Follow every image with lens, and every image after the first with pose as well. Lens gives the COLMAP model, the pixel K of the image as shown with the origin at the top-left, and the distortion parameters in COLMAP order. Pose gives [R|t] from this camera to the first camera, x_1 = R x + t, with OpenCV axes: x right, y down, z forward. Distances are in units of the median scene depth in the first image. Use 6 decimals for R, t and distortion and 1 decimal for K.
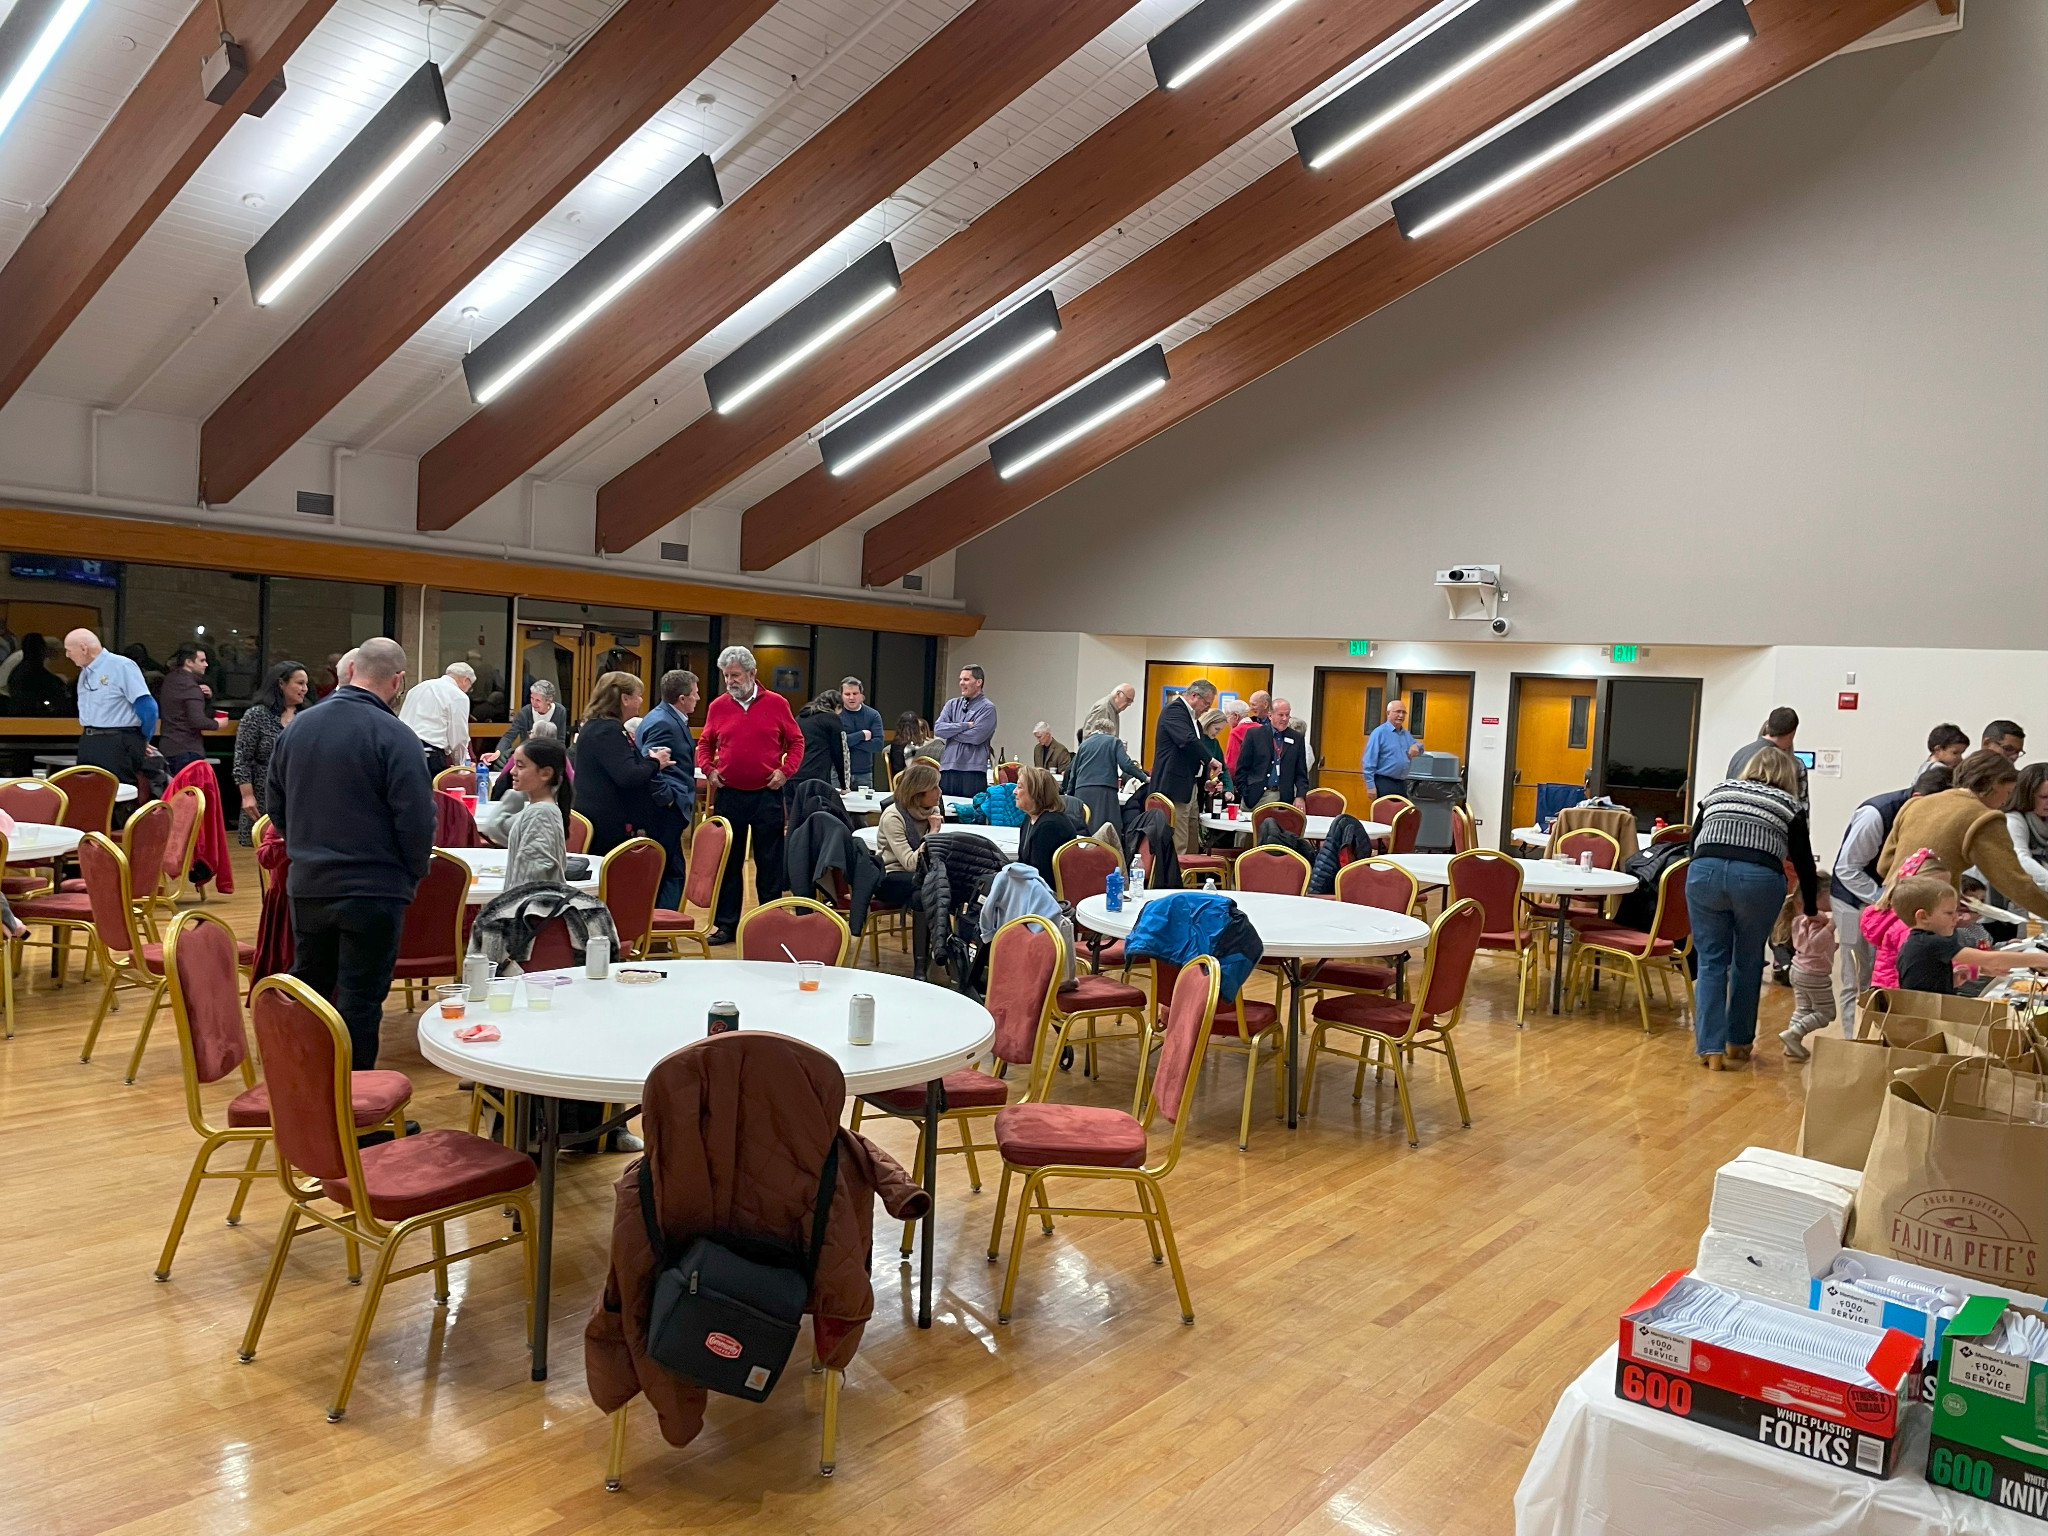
lens RADIAL K [[1500.5, 0, 1030.3], [0, 1500.5, 761.8], [0, 0, 1]] dist [0.079532, -0.093520]
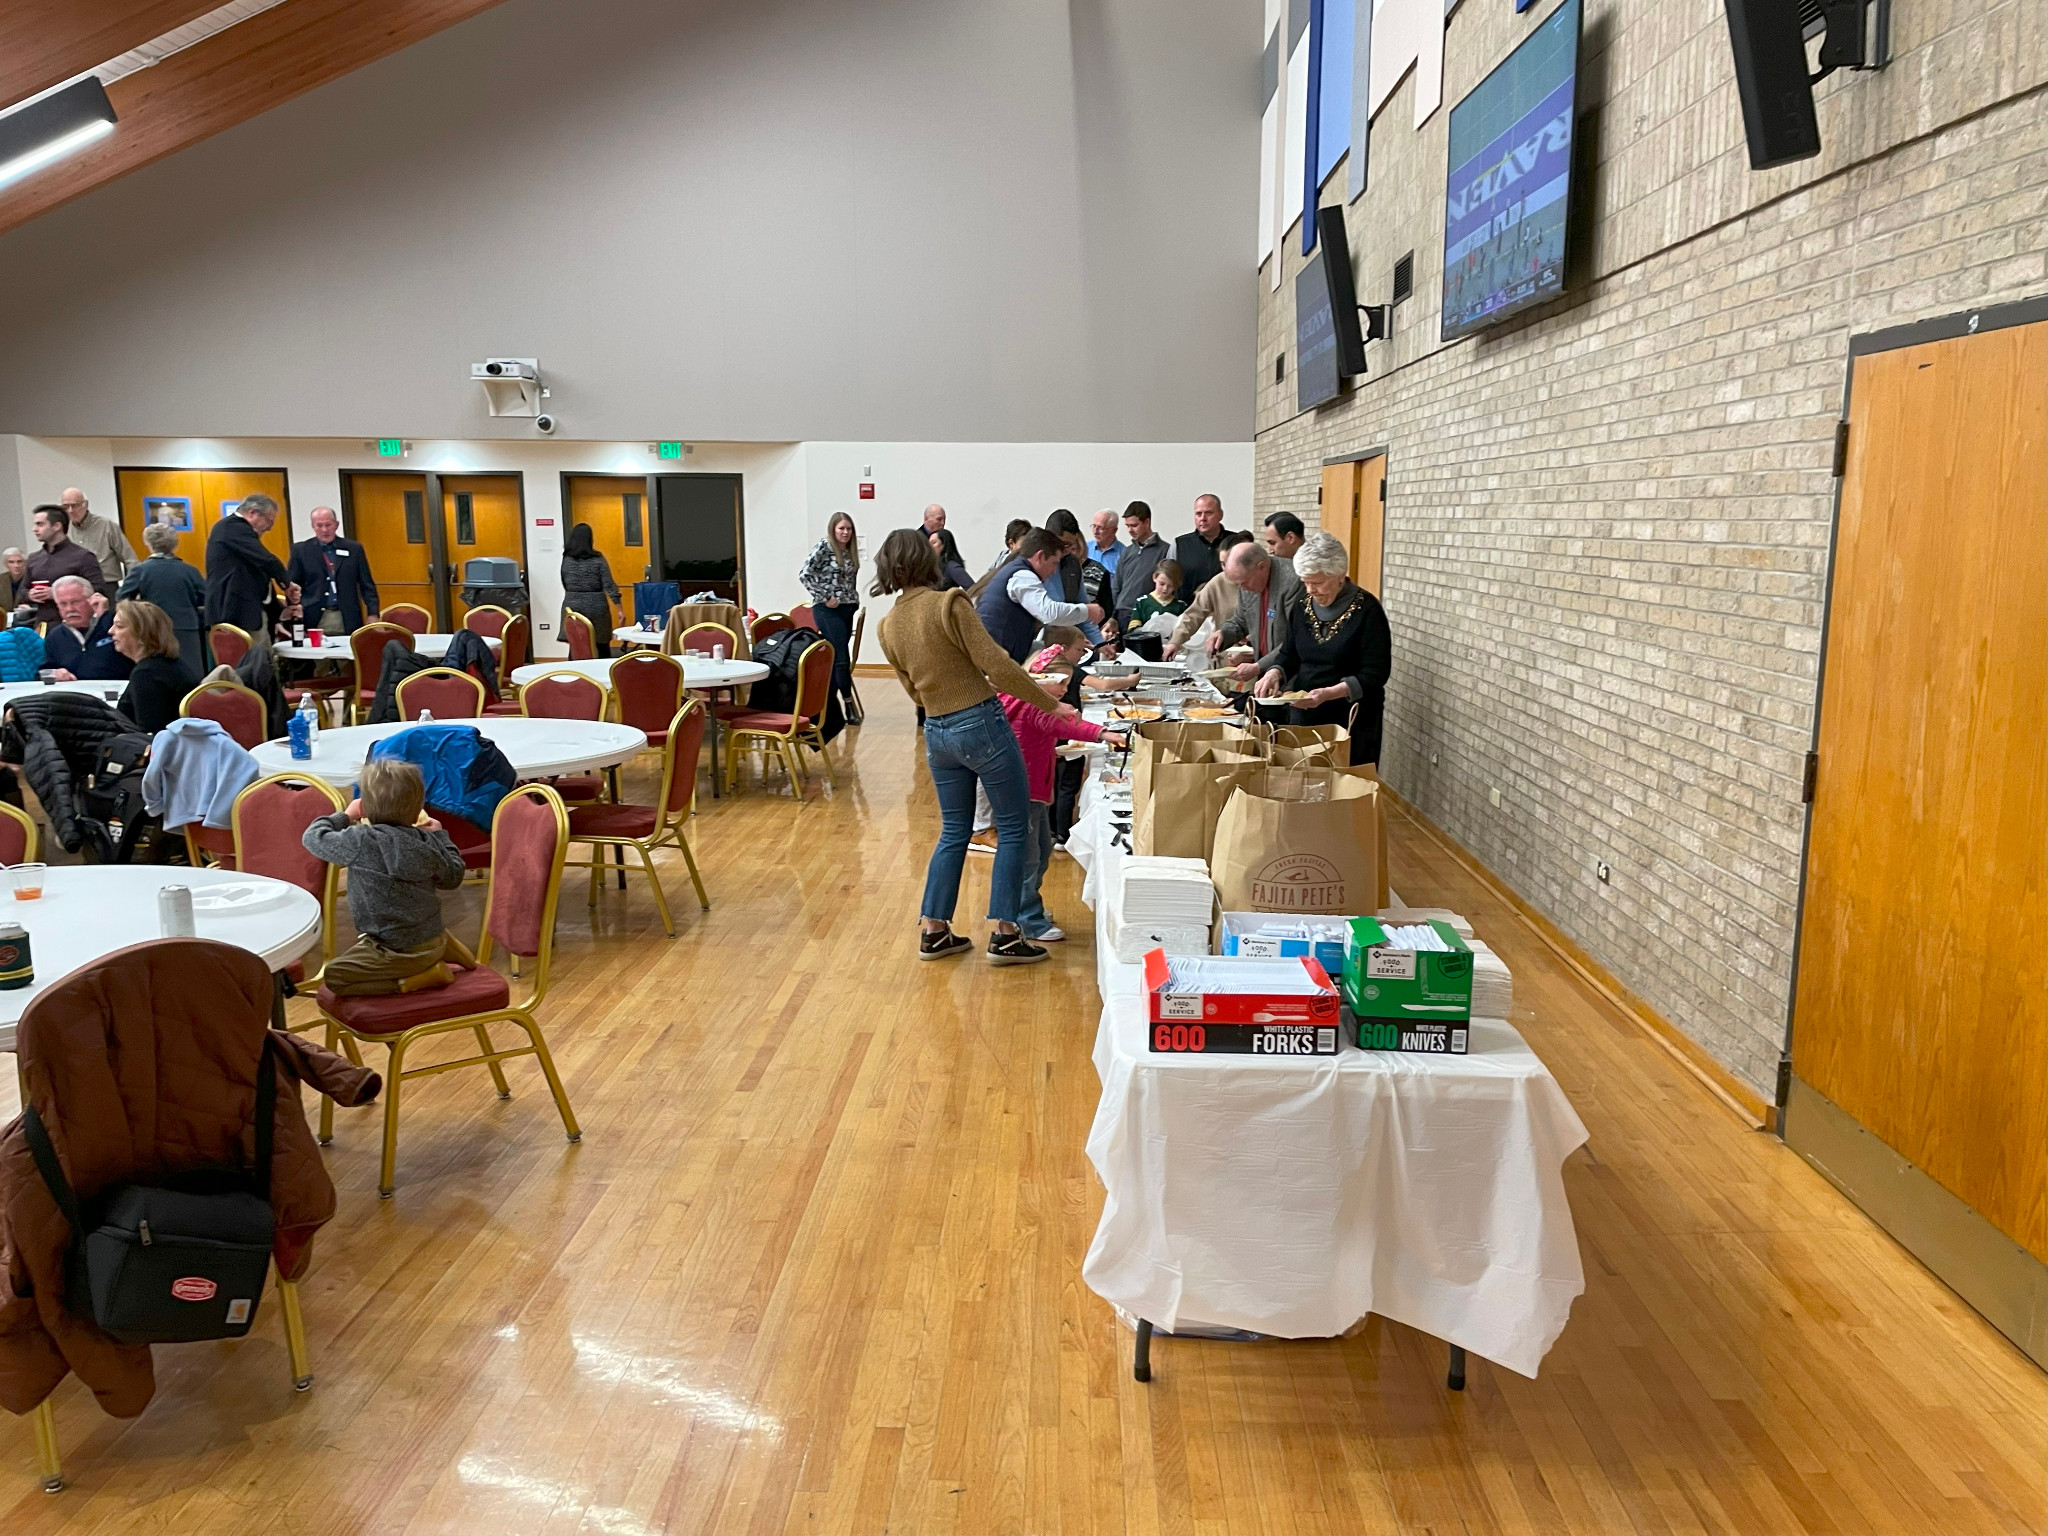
lens RADIAL K [[1500.5, 0, 1038.7], [0, 1500.5, 769.7], [0, 0, 1]] dist [0.079532, -0.093520]
pose [[0.811543, -0.143326, 0.566442, -0.184641], [0.065262, 0.985616, 0.155889, -0.012428], [-0.580637, -0.089544, 0.809223, 0.019817]]
